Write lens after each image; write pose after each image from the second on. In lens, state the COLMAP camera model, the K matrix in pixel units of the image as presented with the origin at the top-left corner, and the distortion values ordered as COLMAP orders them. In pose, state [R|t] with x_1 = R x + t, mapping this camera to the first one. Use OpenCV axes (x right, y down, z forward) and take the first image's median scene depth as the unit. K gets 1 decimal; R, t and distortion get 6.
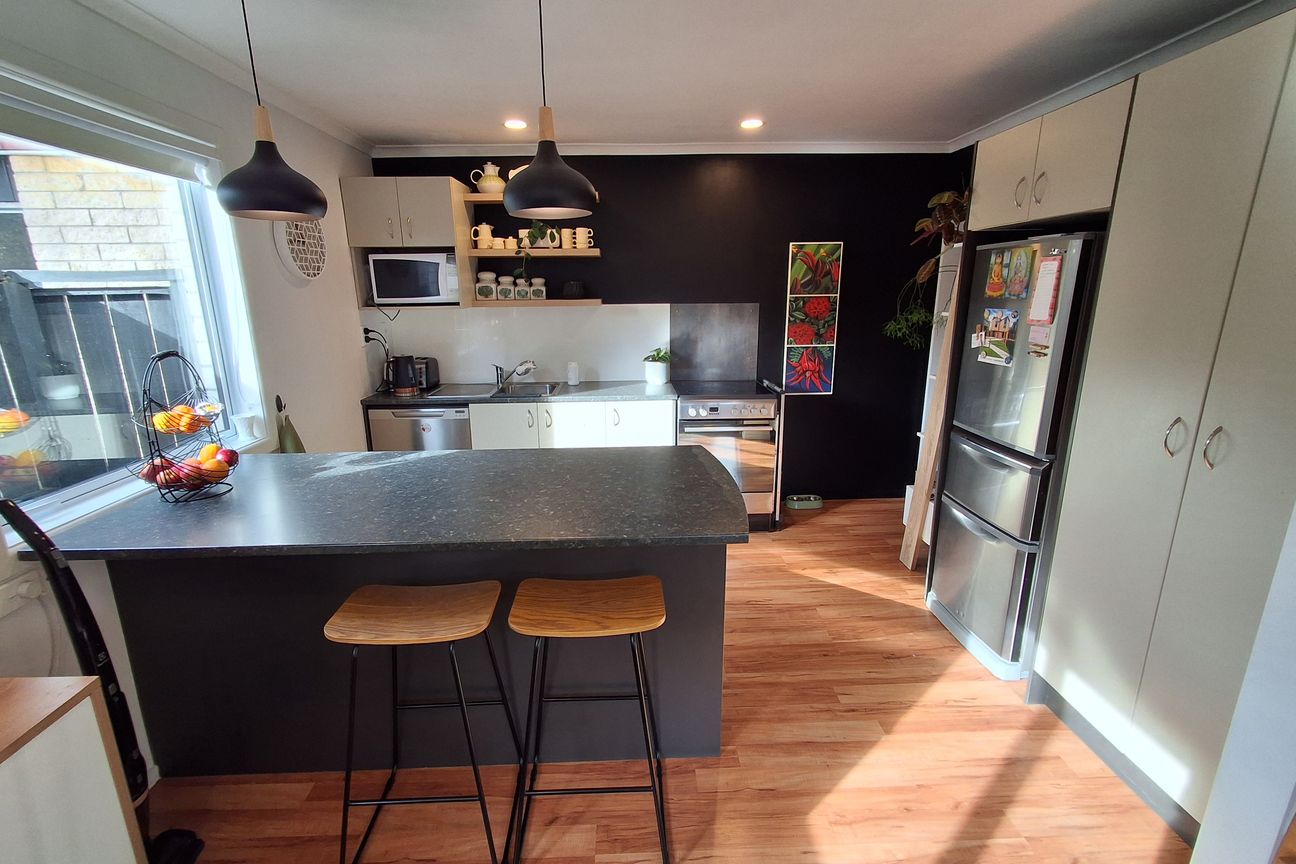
lens RADIAL K [[588.8, 0, 648.0], [0, 588.8, 432.0], [0, 0, 1]] dist [0.005260, 0.000162]
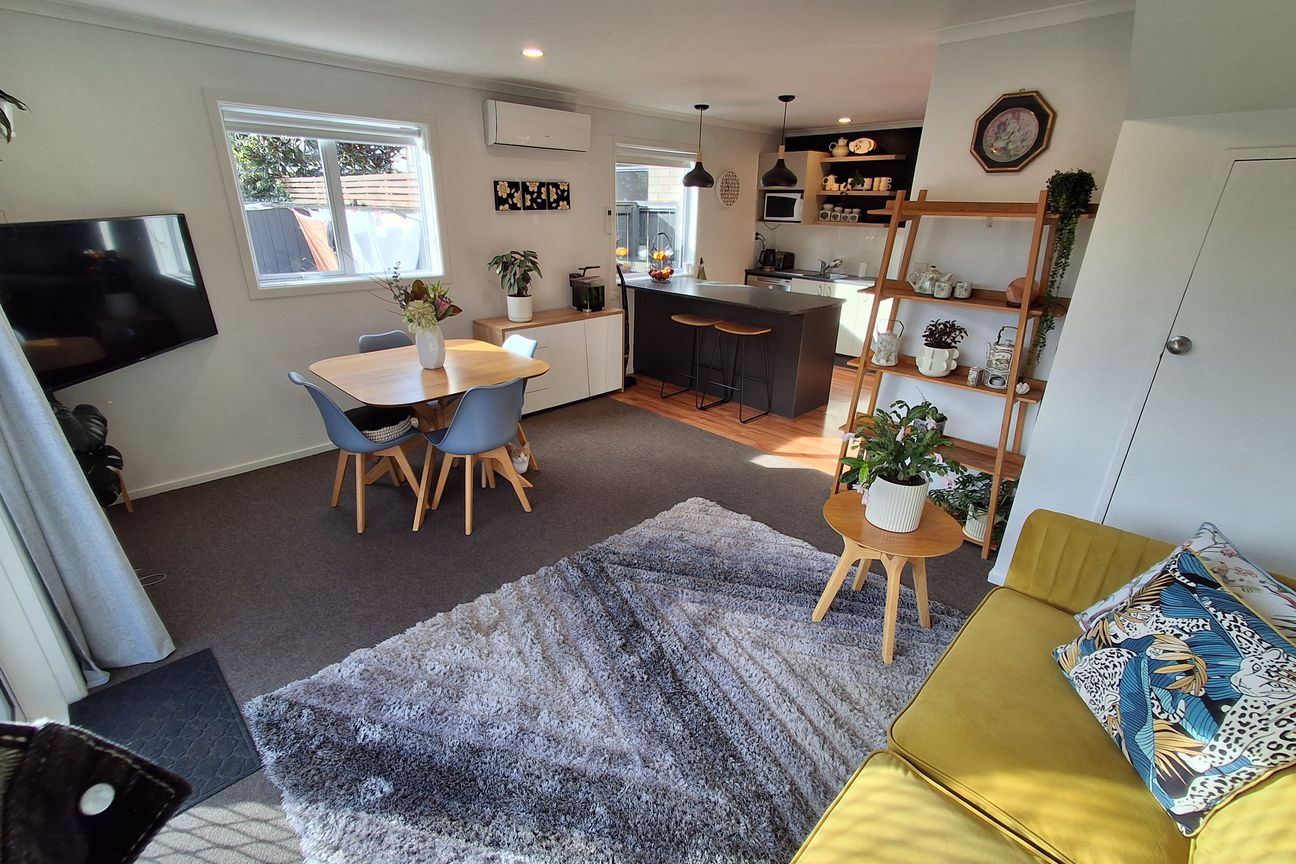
lens RADIAL K [[588.8, 0, 648.0], [0, 588.8, 432.0], [0, 0, 1]] dist [0.005260, 0.000162]
pose [[0.679772, 0.295141, -0.671418, 0.783064], [-0.203026, 0.955407, 0.214425, 0.110625], [0.704763, -0.009445, 0.709380, -0.646613]]
